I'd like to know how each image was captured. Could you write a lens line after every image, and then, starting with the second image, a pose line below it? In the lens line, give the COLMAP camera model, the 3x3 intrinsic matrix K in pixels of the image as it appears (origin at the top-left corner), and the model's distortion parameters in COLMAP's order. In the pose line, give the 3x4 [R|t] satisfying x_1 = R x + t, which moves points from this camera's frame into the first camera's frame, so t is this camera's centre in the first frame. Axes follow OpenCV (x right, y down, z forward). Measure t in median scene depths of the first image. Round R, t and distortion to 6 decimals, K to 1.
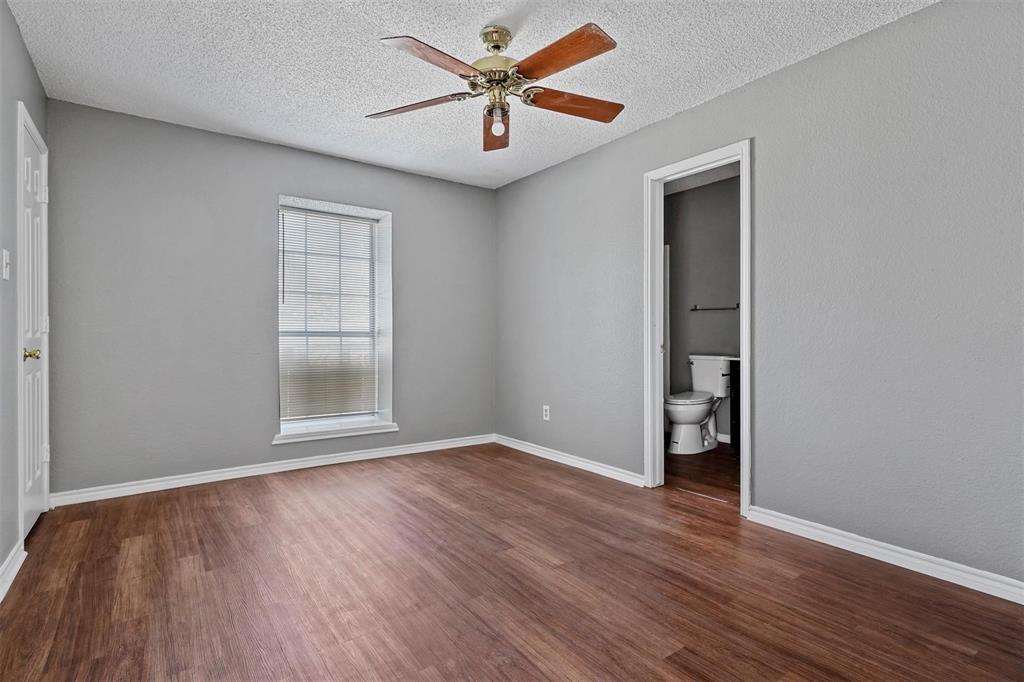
lens RADIAL K [[501.9, 0, 513.7], [0, 501.9, 337.7], [0, 0, 1]] dist [0.003061, 0.000216]
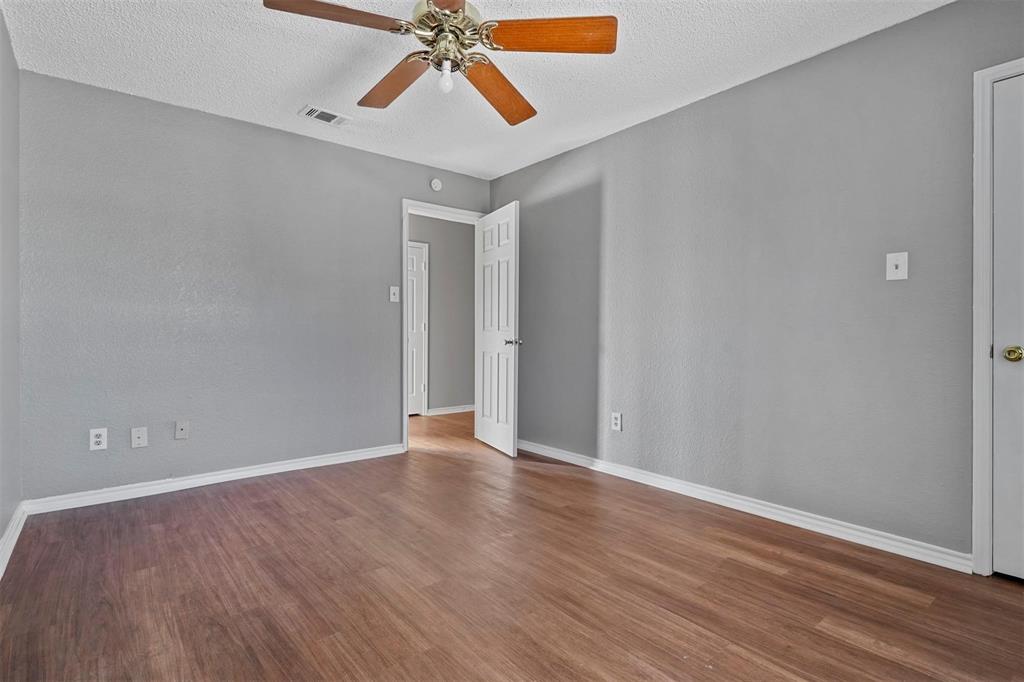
lens RADIAL K [[501.9, 0, 511.6], [0, 501.9, 336.1], [0, 0, 1]] dist [0.003061, 0.000216]
pose [[-0.998282, -0.002206, -0.058549, -0.099303], [-0.002819, 0.999942, 0.010384, -0.002330], [0.058522, 0.010532, -0.998231, 1.945324]]
